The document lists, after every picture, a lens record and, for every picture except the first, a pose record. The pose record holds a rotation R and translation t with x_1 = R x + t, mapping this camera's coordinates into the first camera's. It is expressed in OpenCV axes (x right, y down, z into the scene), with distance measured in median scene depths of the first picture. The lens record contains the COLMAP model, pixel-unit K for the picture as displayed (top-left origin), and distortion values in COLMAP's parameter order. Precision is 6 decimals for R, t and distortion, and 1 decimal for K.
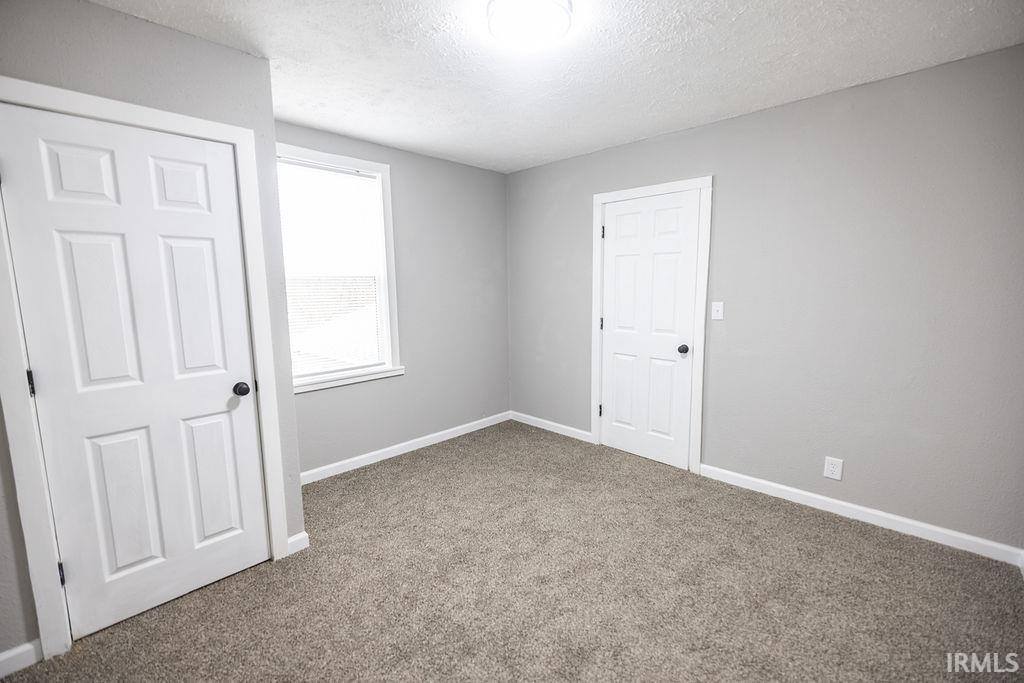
lens RADIAL K [[424.5, 0, 512.1], [0, 424.5, 336.8], [0, 0, 1]] dist [0.001344, 0.000133]
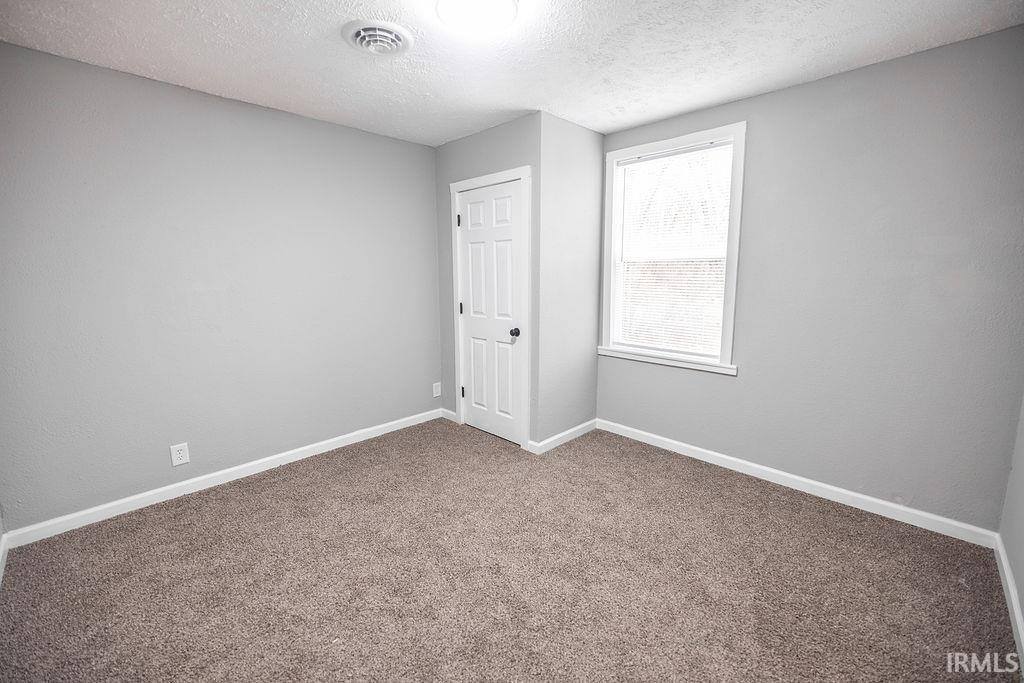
lens RADIAL K [[422.4, 0, 511.8], [0, 422.4, 333.4], [0, 0, 1]] dist [-0.000256, -0.000005]
pose [[0.001497, 0.152052, -0.988371, 0.756509], [-0.119475, 0.981320, 0.150787, -0.089664], [0.992836, 0.117860, 0.019635, 0.757450]]
